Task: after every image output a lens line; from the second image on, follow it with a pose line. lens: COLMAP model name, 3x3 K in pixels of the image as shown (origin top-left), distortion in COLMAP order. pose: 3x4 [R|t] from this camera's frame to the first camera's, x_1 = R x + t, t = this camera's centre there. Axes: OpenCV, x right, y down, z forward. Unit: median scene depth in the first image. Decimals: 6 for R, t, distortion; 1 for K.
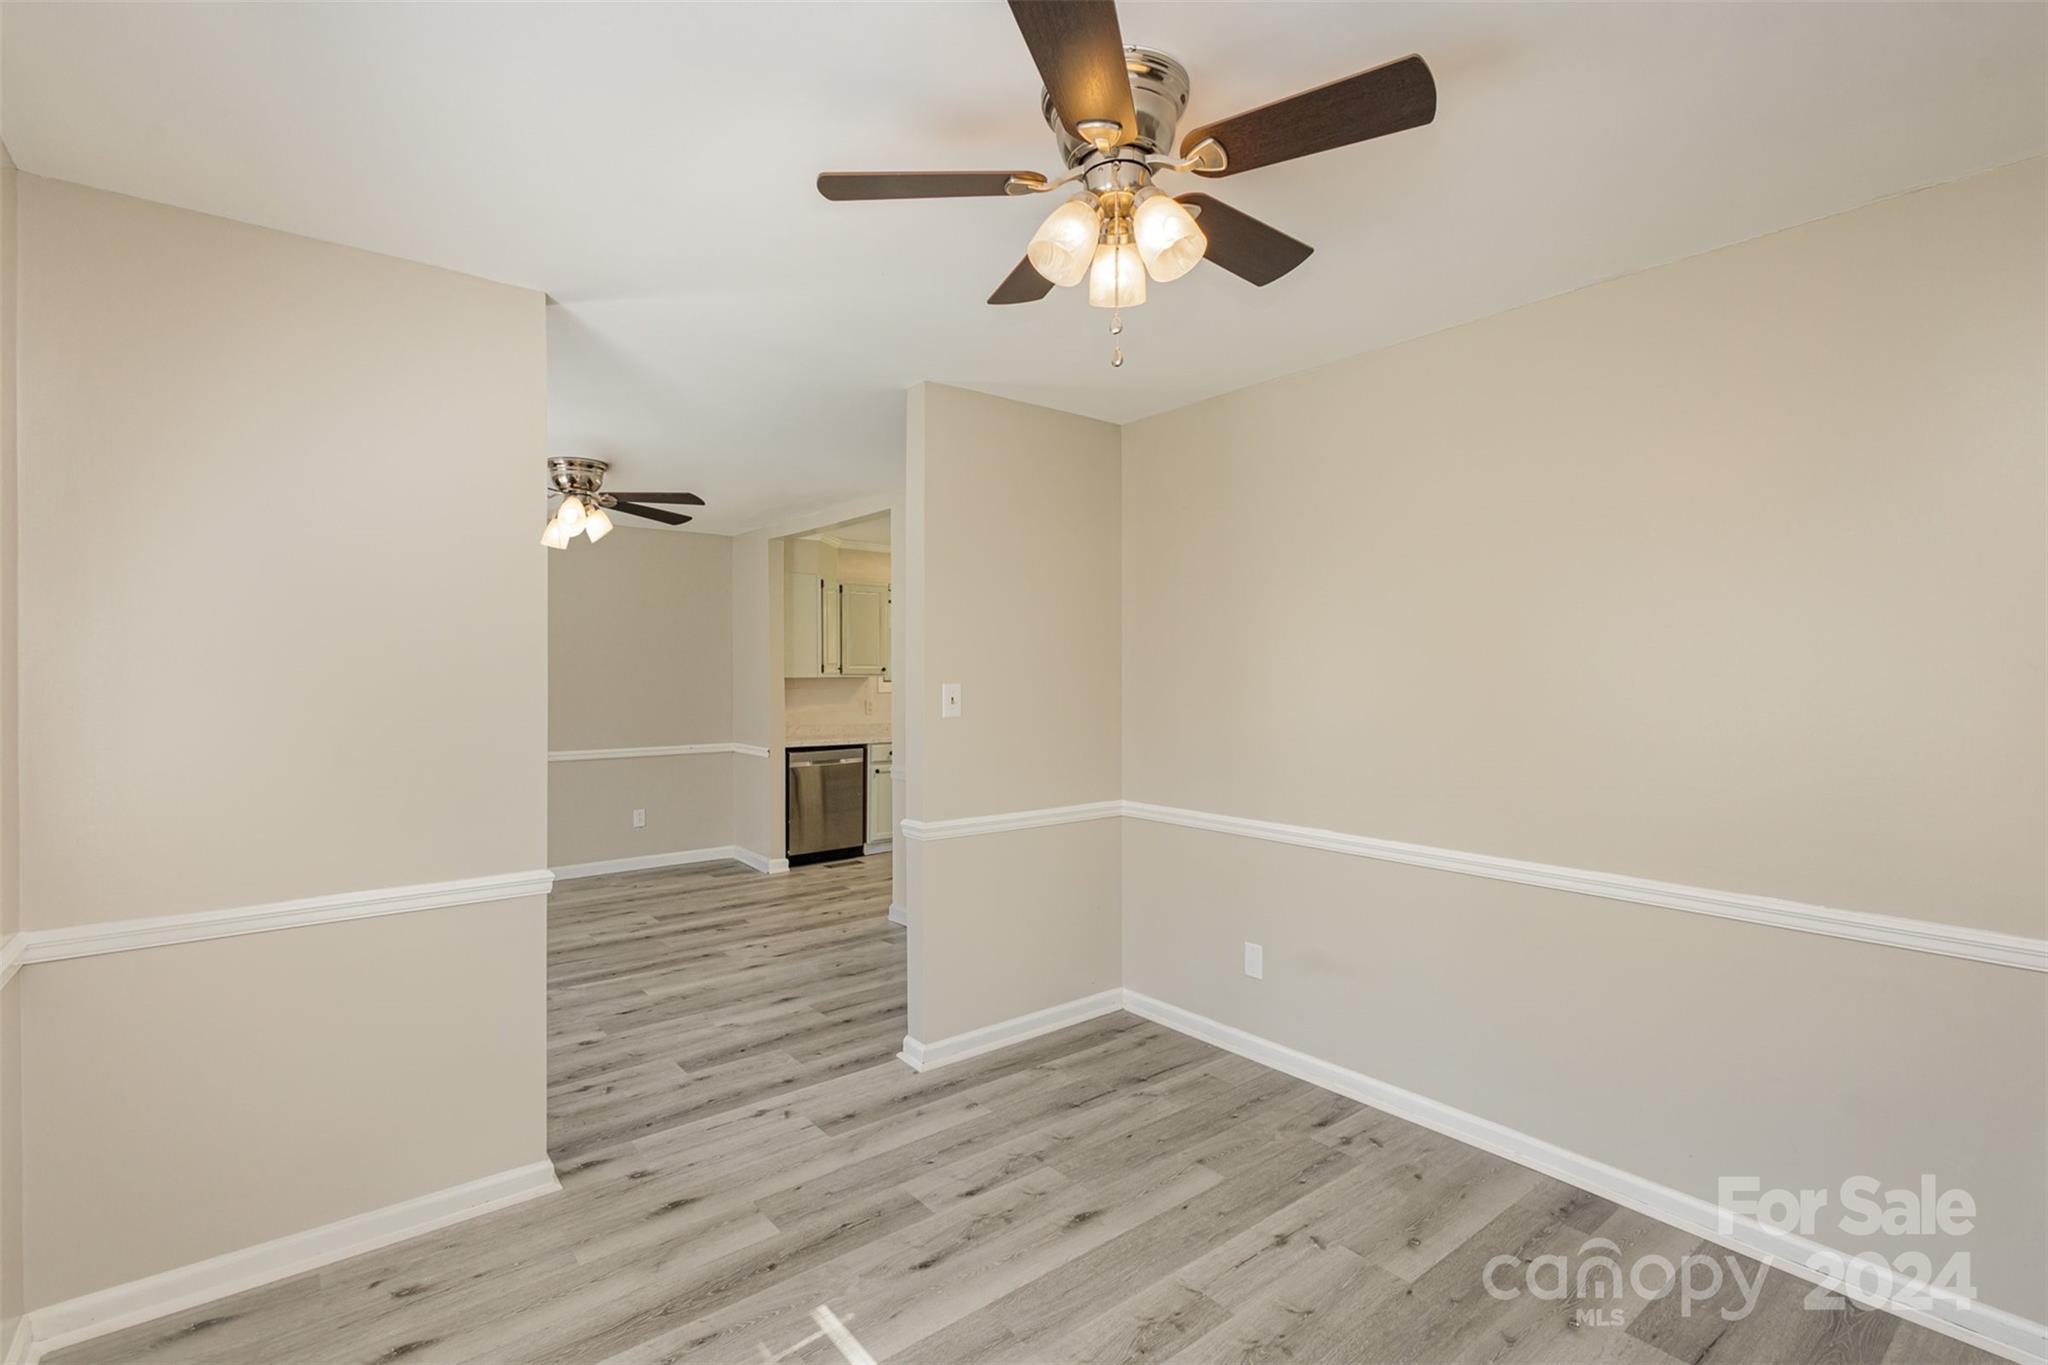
lens RADIAL K [[950.5, 0, 1033.1], [0, 950.5, 668.0], [0, 0, 1]] dist [0.008920, -0.000969]
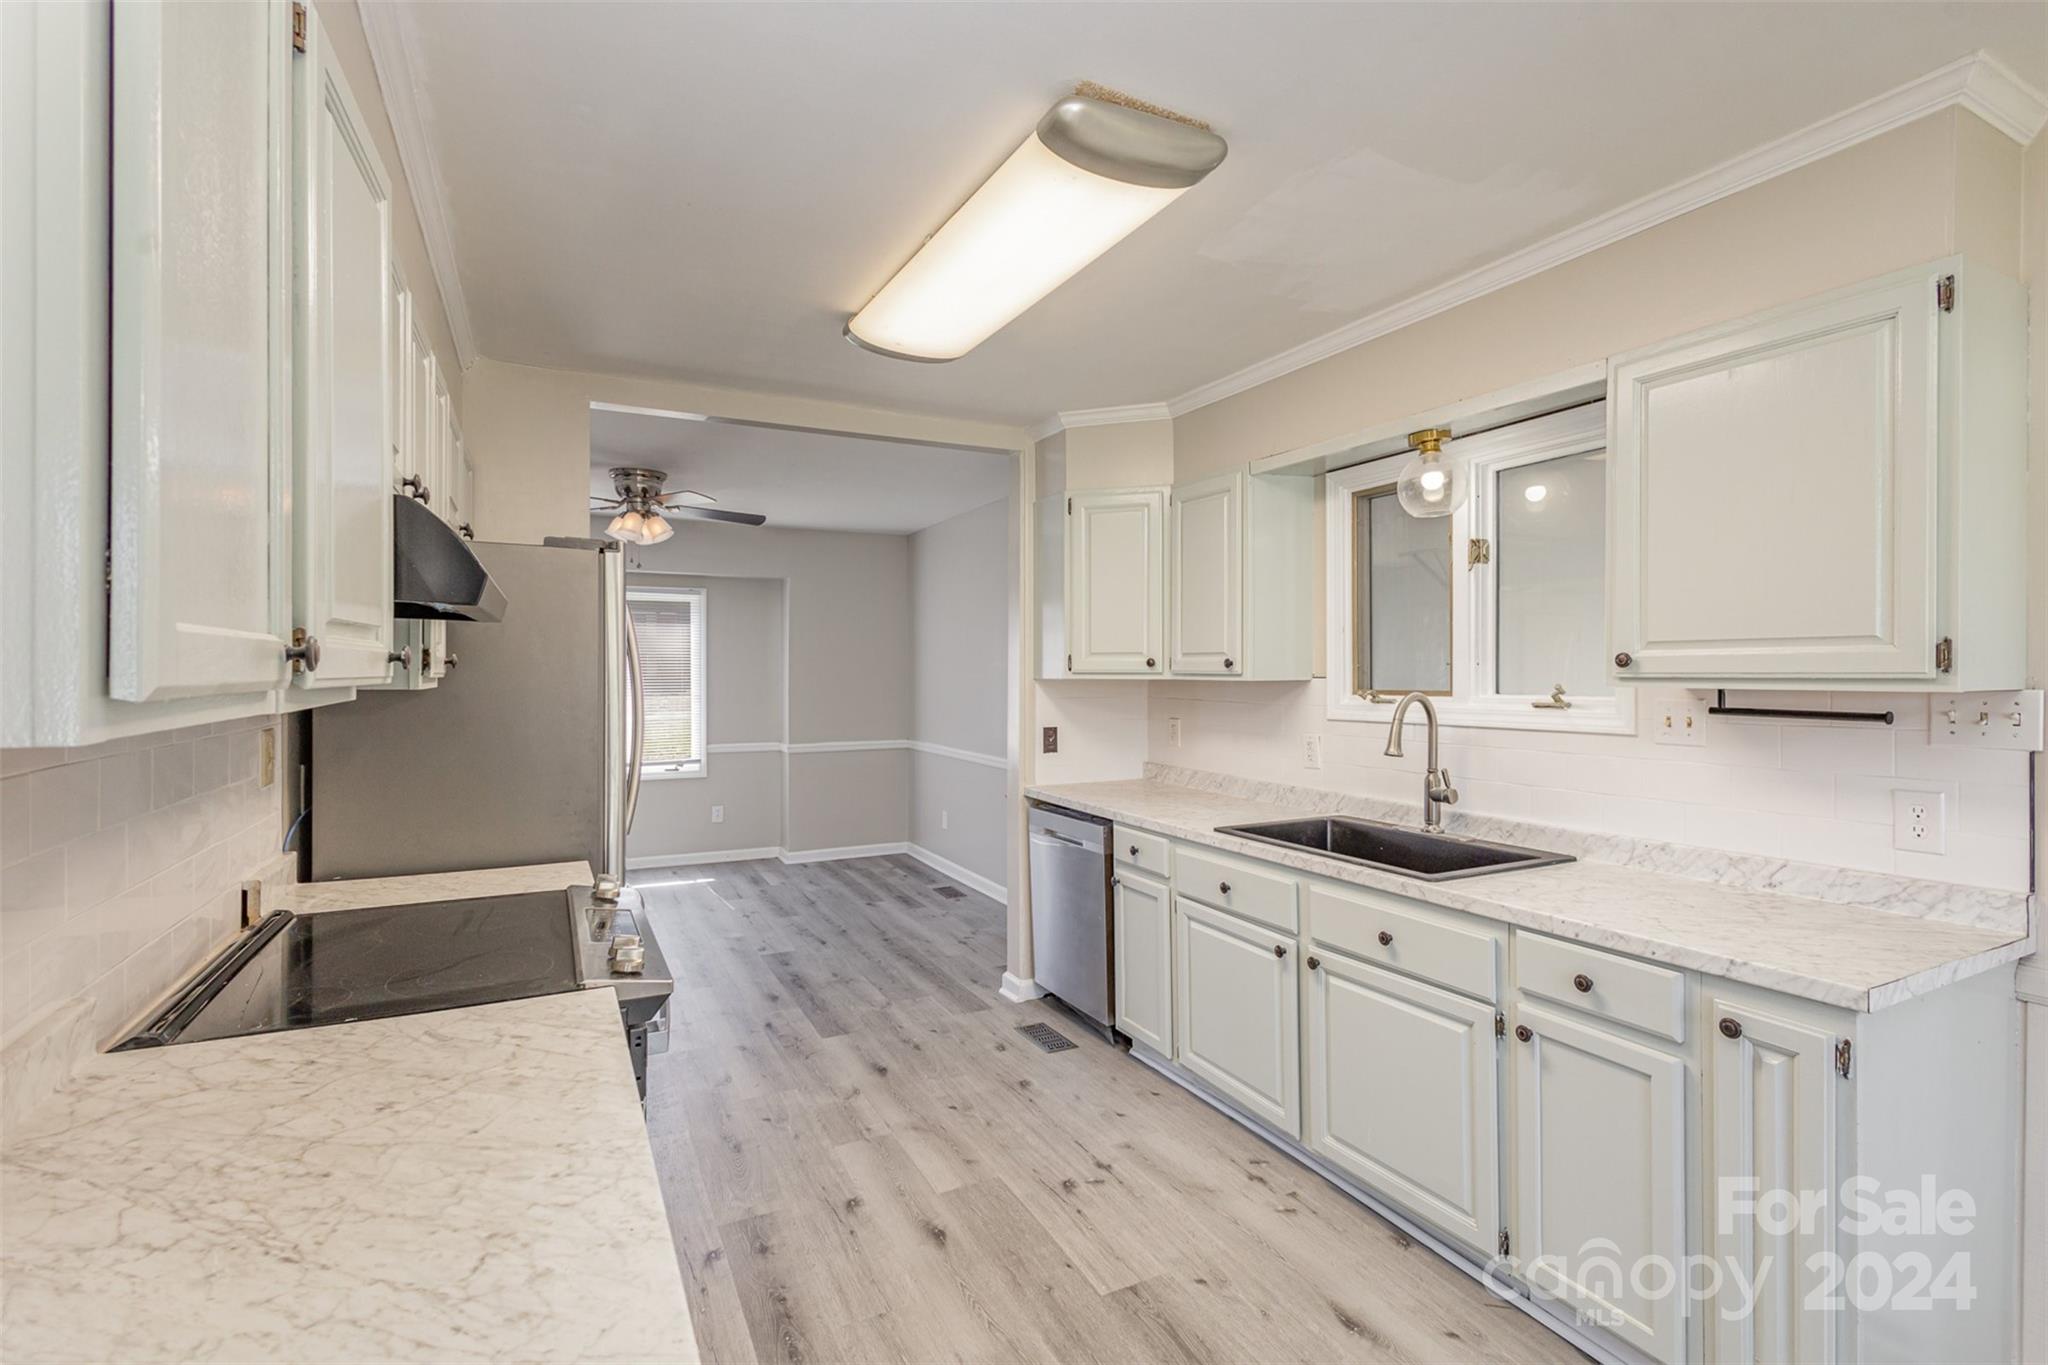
lens RADIAL K [[950.5, 0, 1033.1], [0, 950.5, 668.0], [0, 0, 1]] dist [0.008920, -0.000969]
pose [[-0.206412, 0.003679, -0.978458, 0.483297], [0.003908, 0.999988, 0.002936, 0.003290], [0.978457, -0.003218, -0.206424, 1.694043]]
